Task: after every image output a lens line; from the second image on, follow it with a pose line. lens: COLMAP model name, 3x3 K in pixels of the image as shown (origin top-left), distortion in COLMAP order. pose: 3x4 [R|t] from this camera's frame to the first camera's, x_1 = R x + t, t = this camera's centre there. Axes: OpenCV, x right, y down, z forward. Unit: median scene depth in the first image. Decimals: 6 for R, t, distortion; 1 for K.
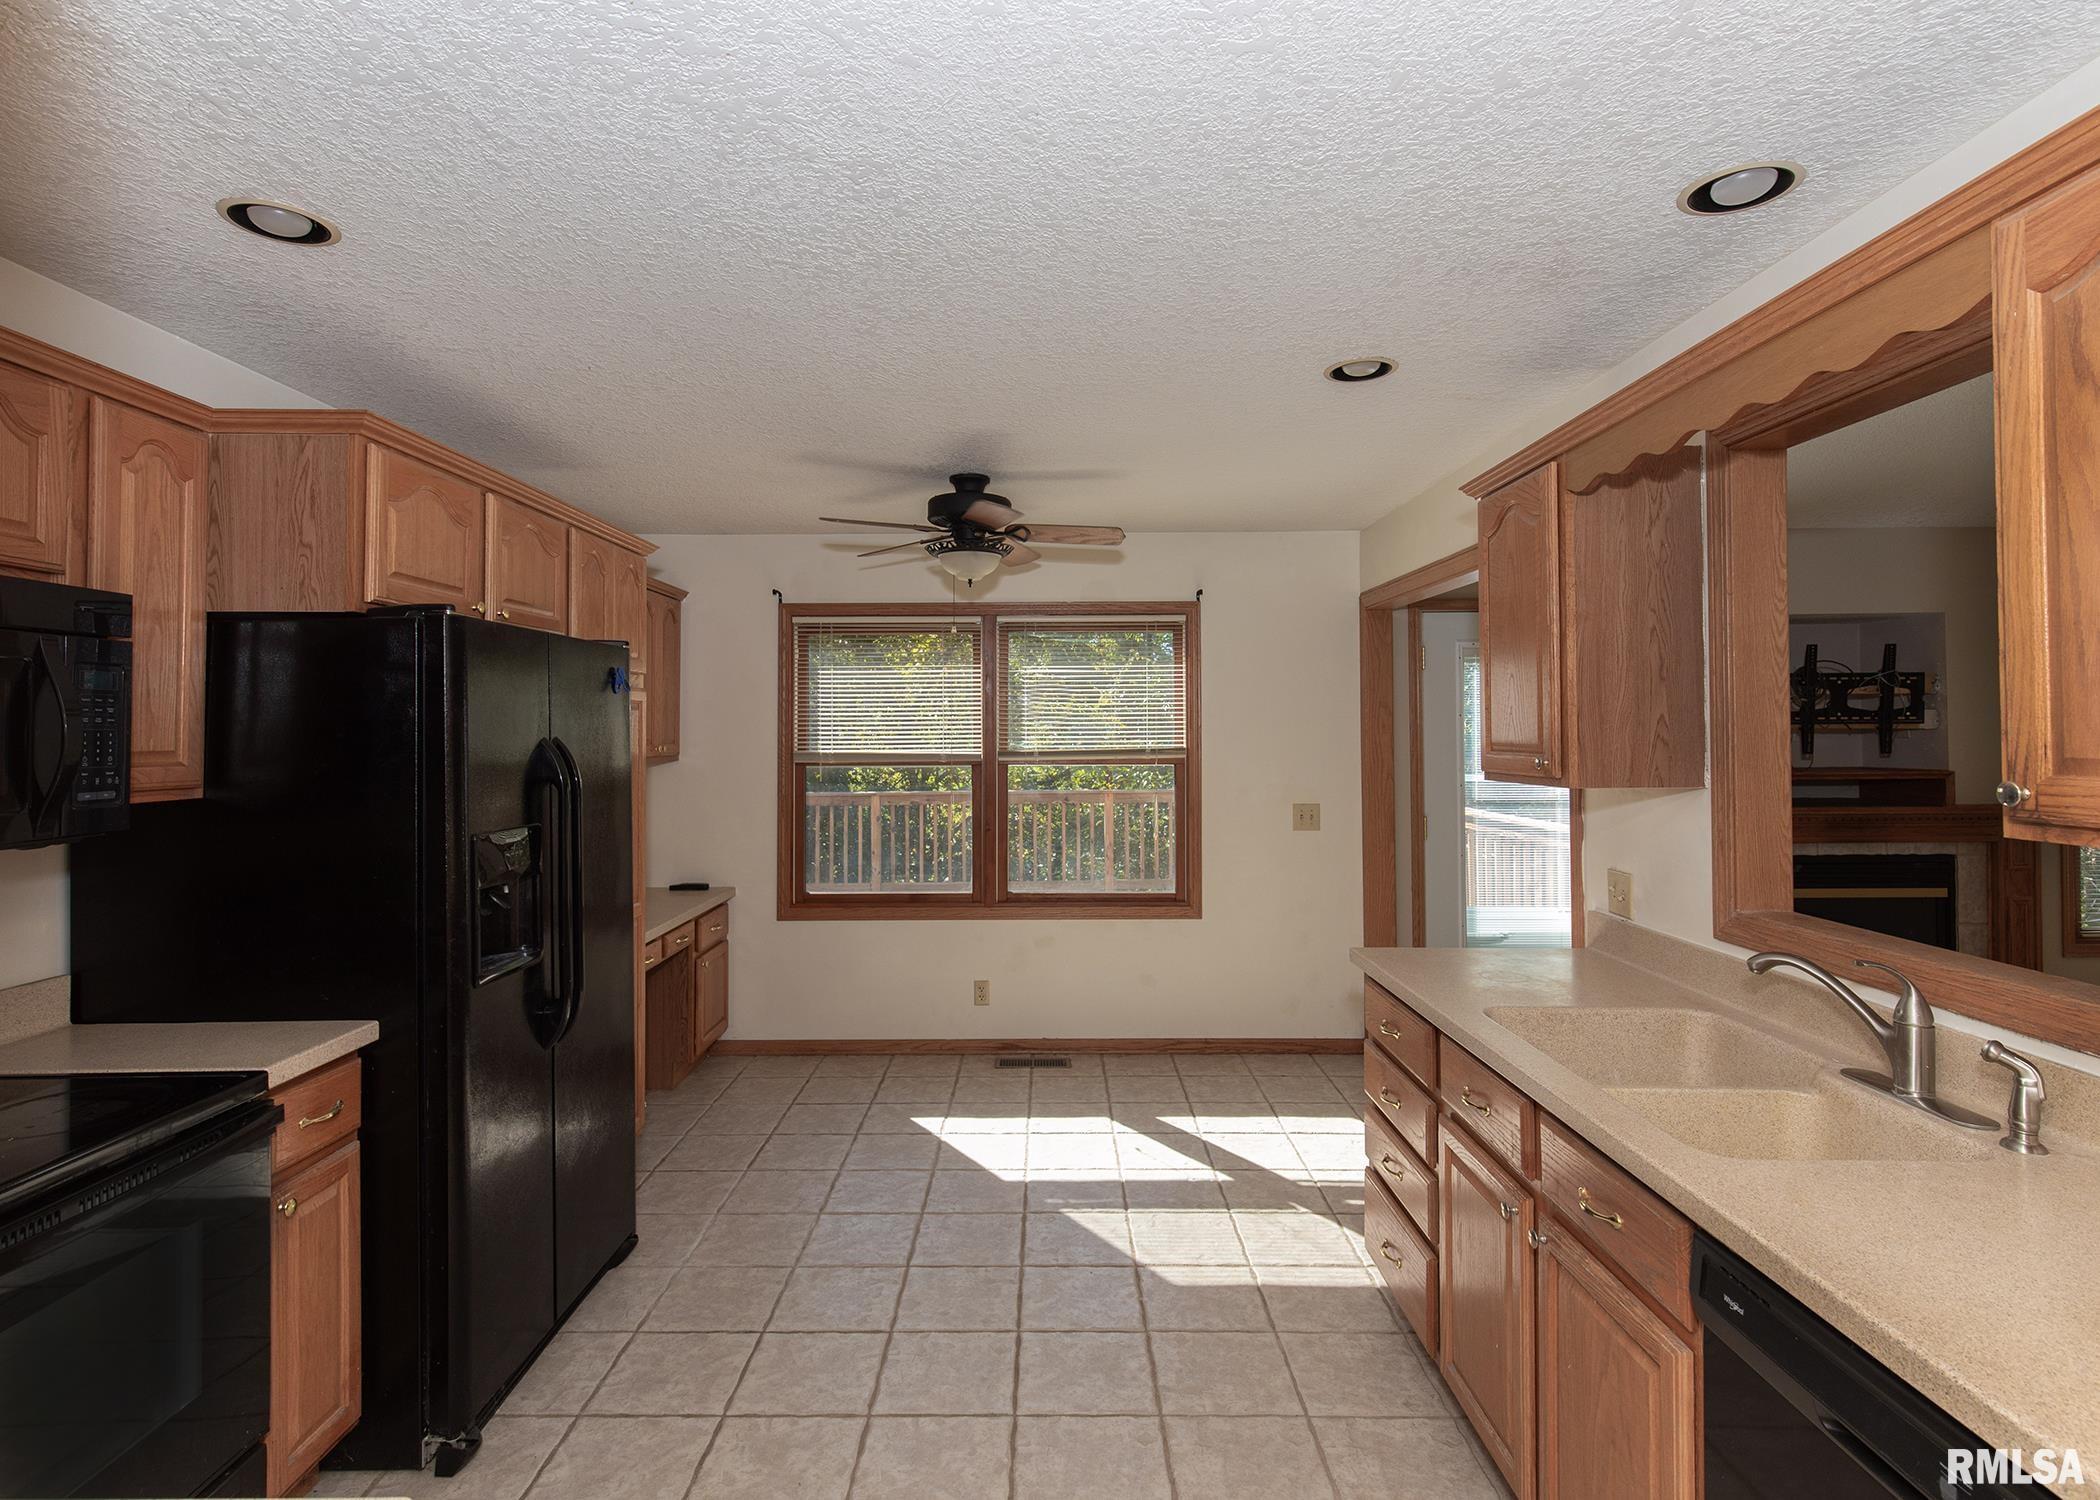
lens RADIAL K [[1029.4, 0, 1057.7], [0, 1029.4, 713.0], [0, 0, 1]] dist [0.004709, -0.002769]
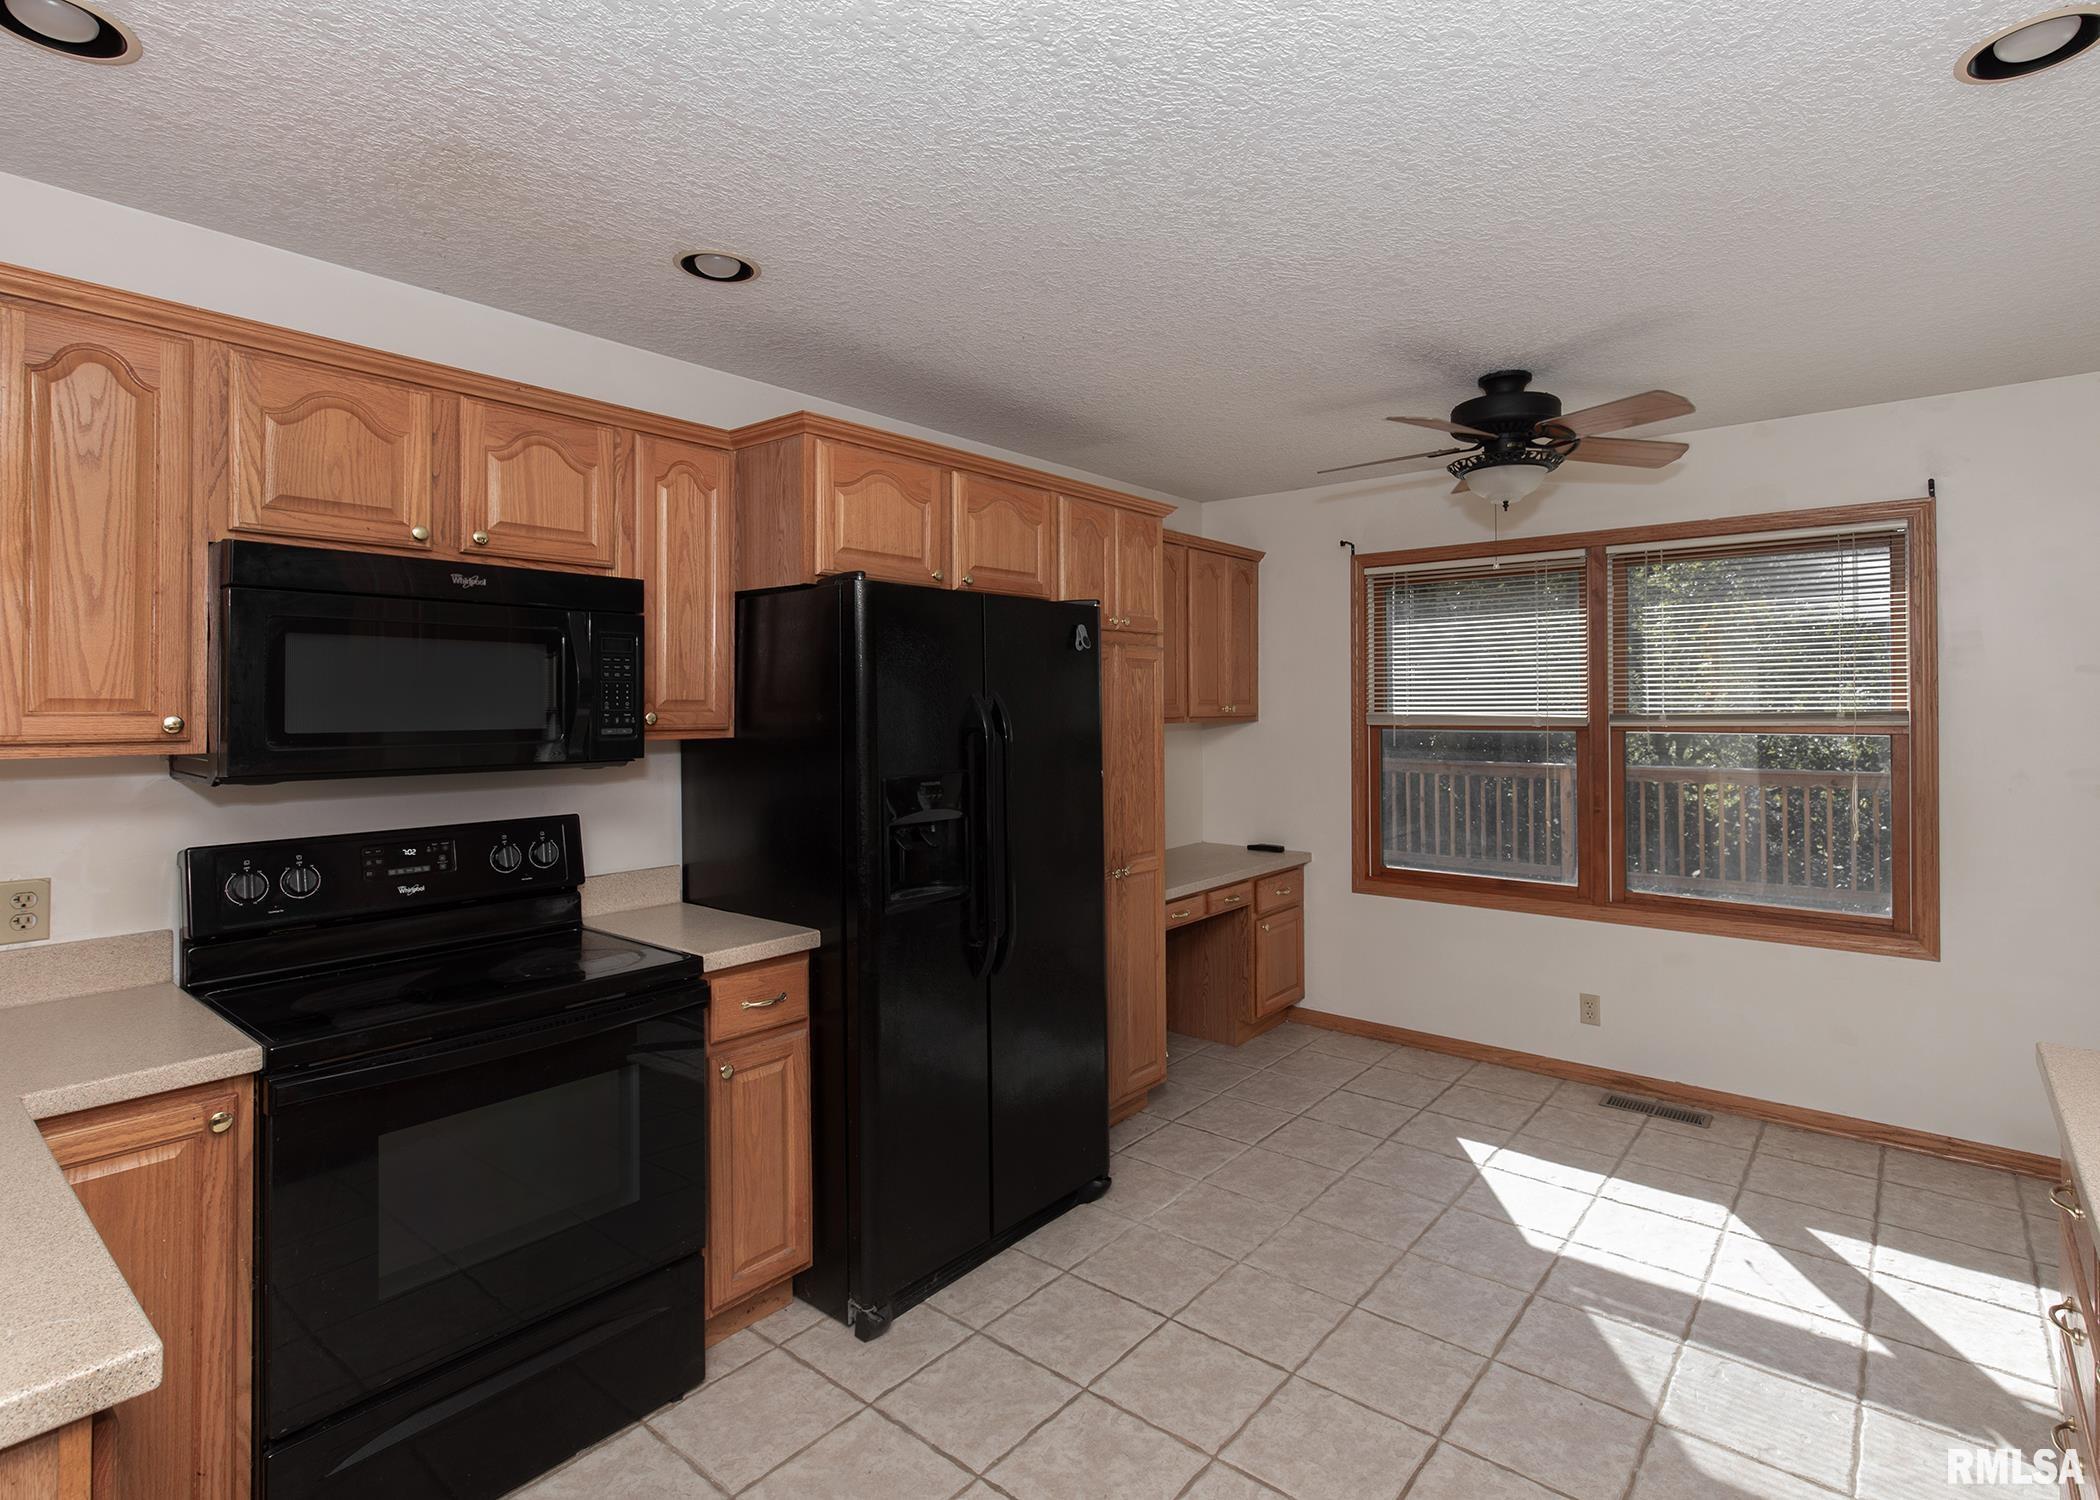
lens RADIAL K [[1029.4, 0, 1076.5], [0, 1029.4, 693.5], [0, 0, 1]] dist [0.004709, -0.002769]
pose [[0.780112, -0.006515, -0.625606, 0.194485], [0.013474, 0.999889, 0.006390, 0.016212], [0.625495, -0.013414, 0.780113, 0.174257]]
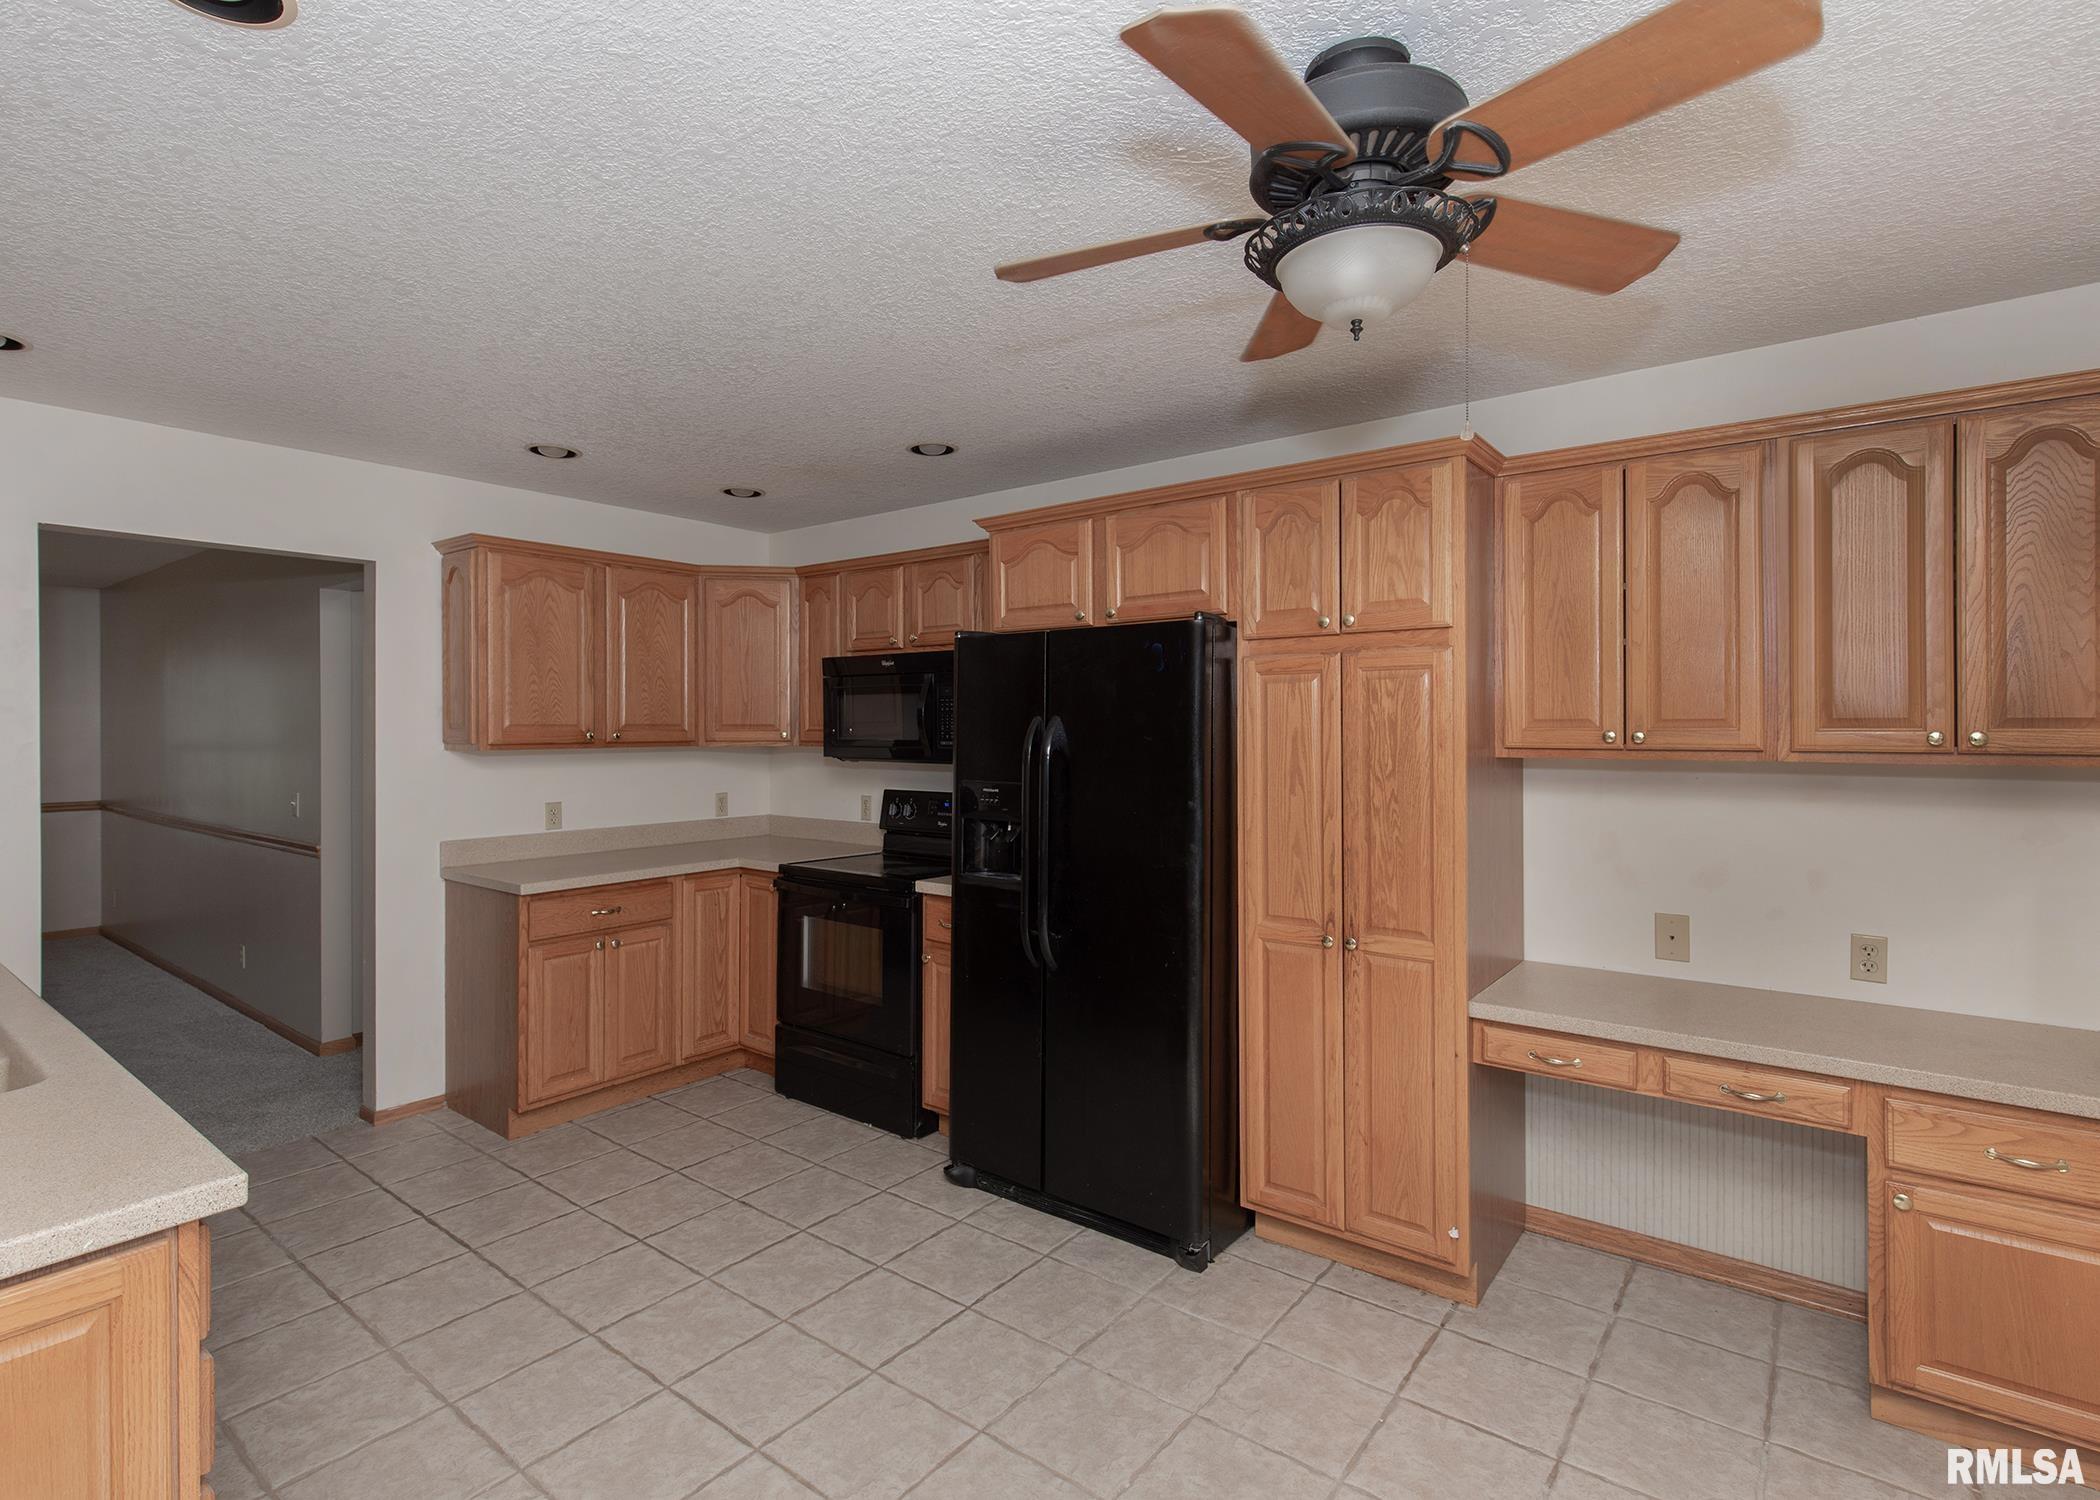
lens RADIAL K [[1029.4, 0, 1039.3], [0, 1029.4, 728.1], [0, 0, 1]] dist [0.004709, -0.002769]
pose [[-0.613613, 0.009055, -0.789555, 0.367795], [0.021510, 0.999755, -0.005251, 0.034060], [0.789314, -0.020205, -0.613658, 1.342347]]
